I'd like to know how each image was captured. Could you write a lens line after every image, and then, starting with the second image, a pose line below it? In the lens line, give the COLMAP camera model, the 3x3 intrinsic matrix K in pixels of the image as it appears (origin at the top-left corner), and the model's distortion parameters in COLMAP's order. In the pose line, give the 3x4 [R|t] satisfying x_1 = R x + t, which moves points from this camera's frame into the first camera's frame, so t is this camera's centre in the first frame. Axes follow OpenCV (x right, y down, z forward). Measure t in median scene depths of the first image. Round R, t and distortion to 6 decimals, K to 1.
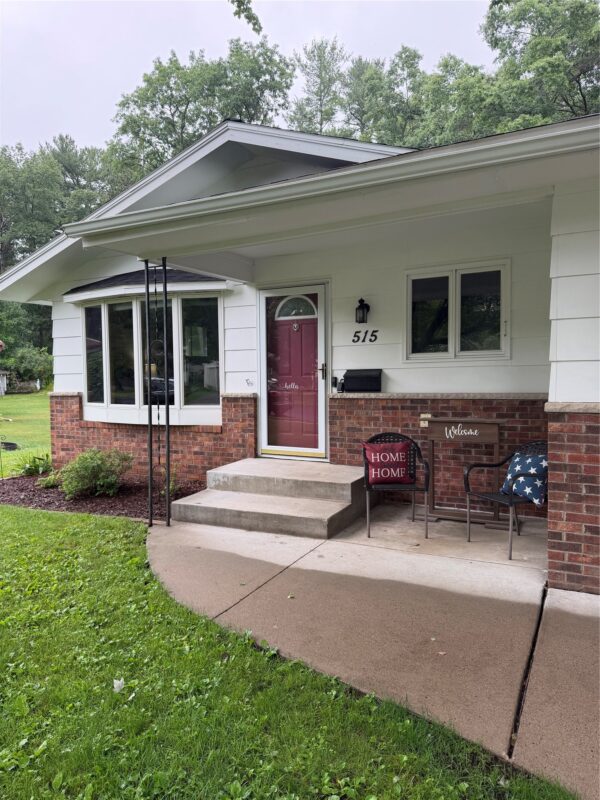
lens RADIAL K [[565.8, 0, 297.6], [0, 565.8, 400.8], [0, 0, 1]] dist [0.044827, -0.057928]
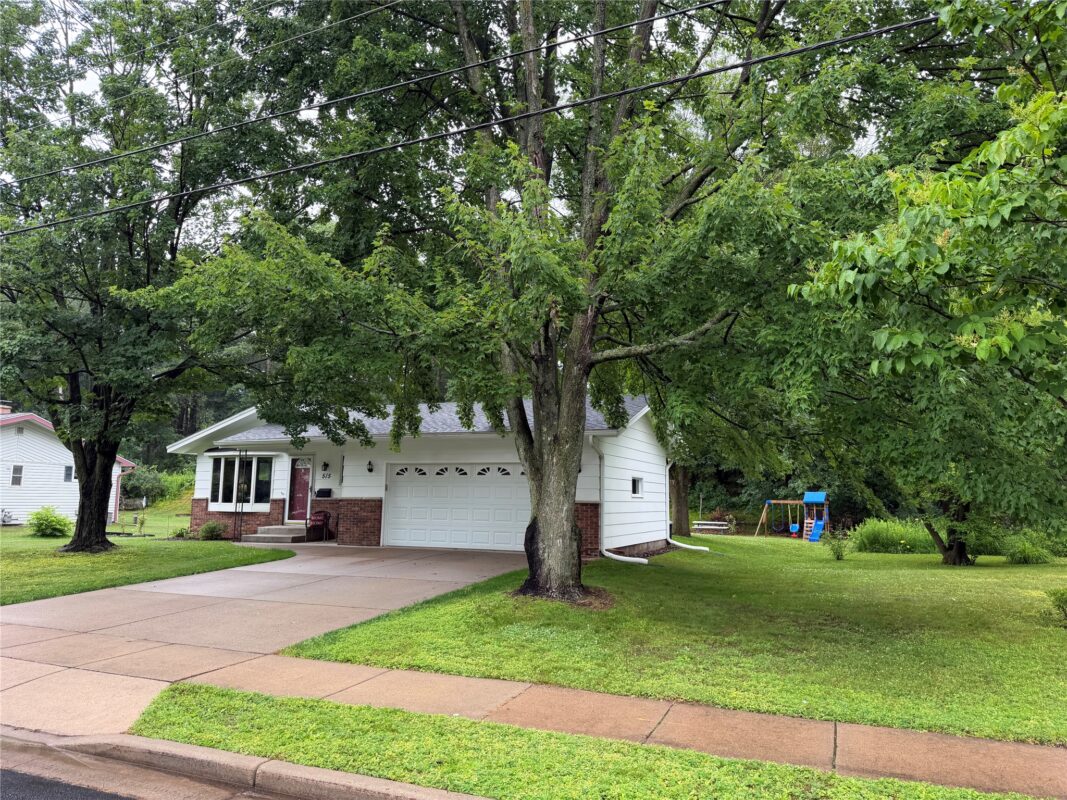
lens RADIAL K [[754.7, 0, 540.3], [0, 754.7, 398.9], [0, 0, 1]] dist [0.044827, -0.057928]
pose [[0.996221, 0.032810, 0.080425, 0.752586], [-0.017651, 0.983066, -0.182398, 0.145038], [-0.085048, 0.180289, 0.979930, -2.382226]]
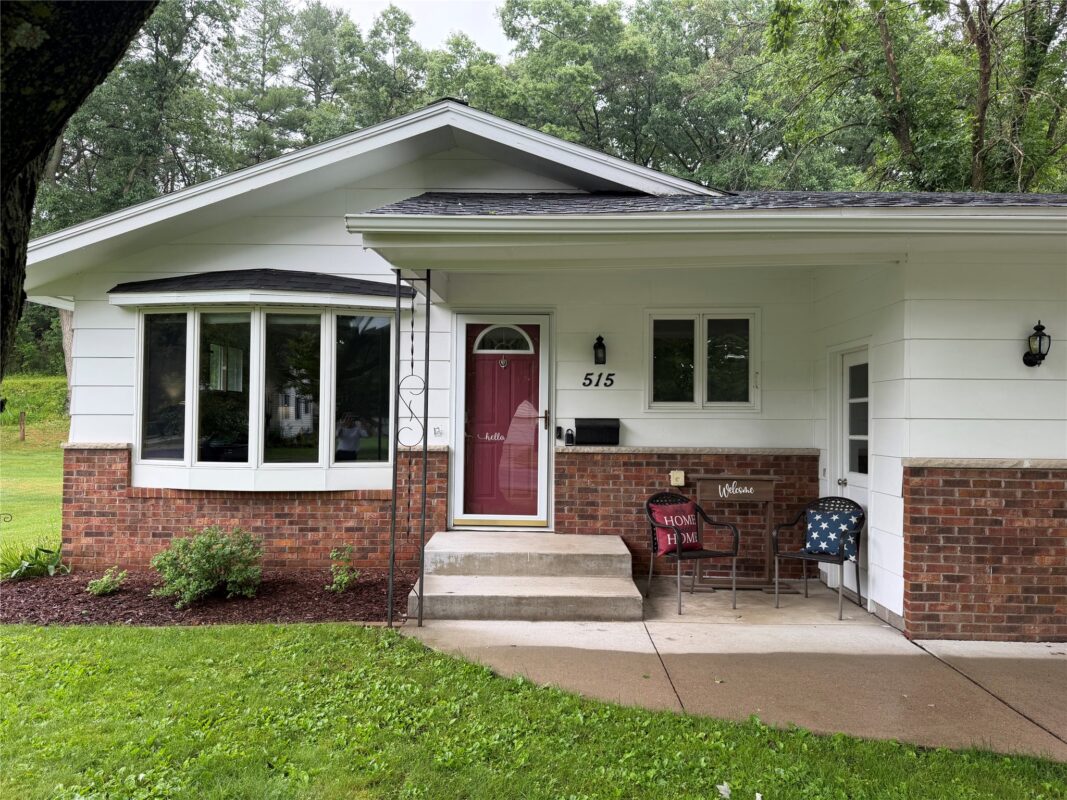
lens RADIAL K [[754.7, 0, 534.4], [0, 754.7, 404.5], [0, 0, 1]] dist [0.044827, -0.057928]
pose [[0.898126, 0.028752, 0.438797, -0.426389], [0.000800, 0.997752, -0.067015, -0.001105], [-0.439738, 0.060539, 0.896084, 0.027636]]
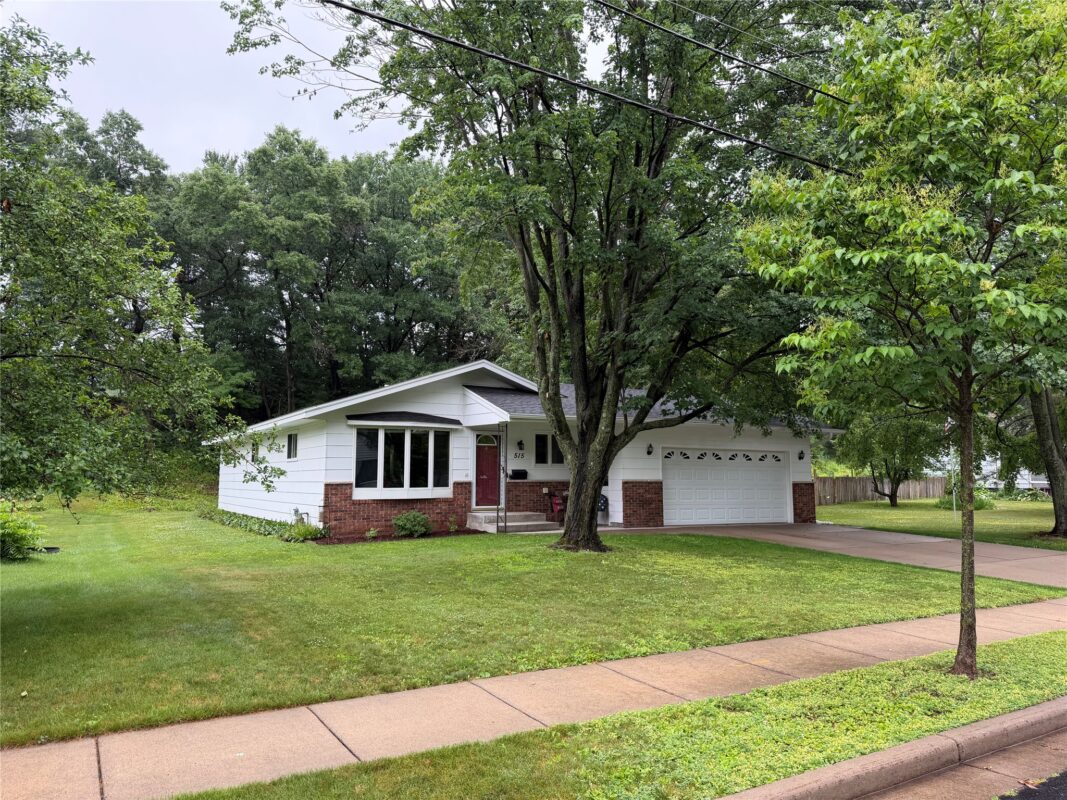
lens RADIAL K [[754.7, 0, 544.6], [0, 754.7, 394.4], [0, 0, 1]] dist [0.044827, -0.057928]
pose [[0.515490, 0.105869, 0.850331, -2.329741], [0.035579, 0.988838, -0.144682, 0.084899], [-0.856157, 0.104836, 0.505969, -0.653153]]
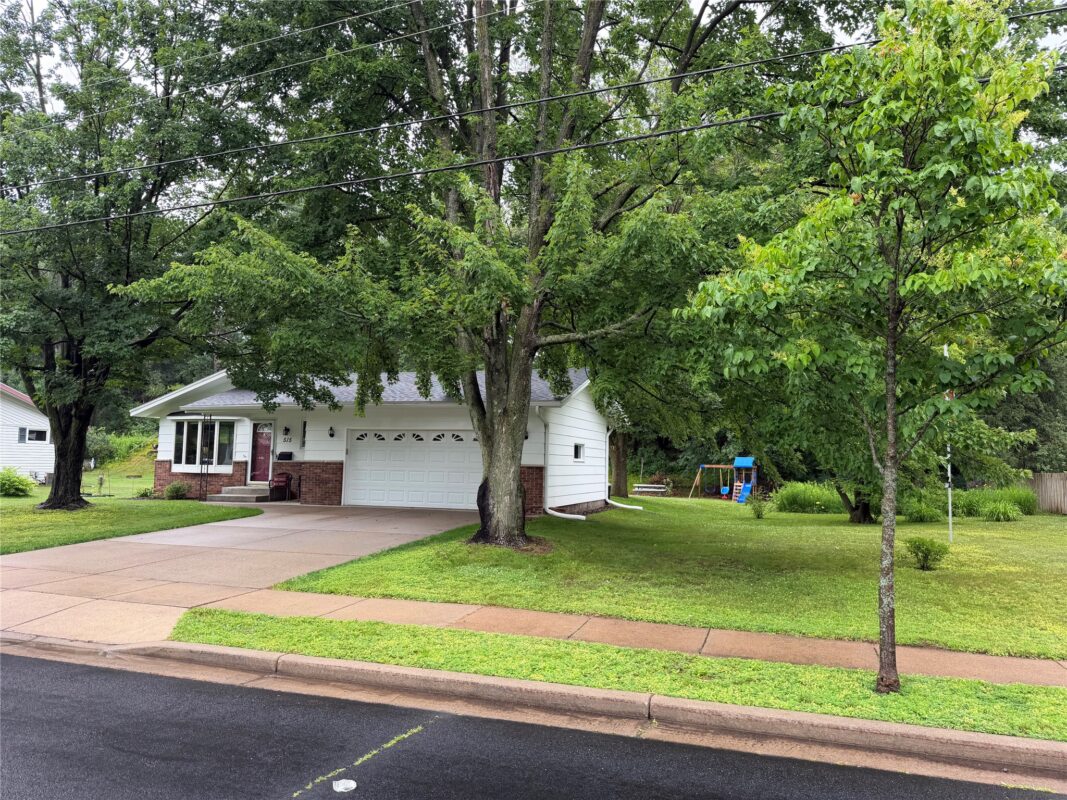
lens RADIAL K [[754.7, 0, 536.2], [0, 754.7, 401.0], [0, 0, 1]] dist [0.044827, -0.057928]
pose [[0.989140, 0.039220, 0.141648, 0.731656], [-0.019992, 0.990685, -0.134698, 0.159277], [-0.145611, 0.130403, 0.980710, -2.614941]]
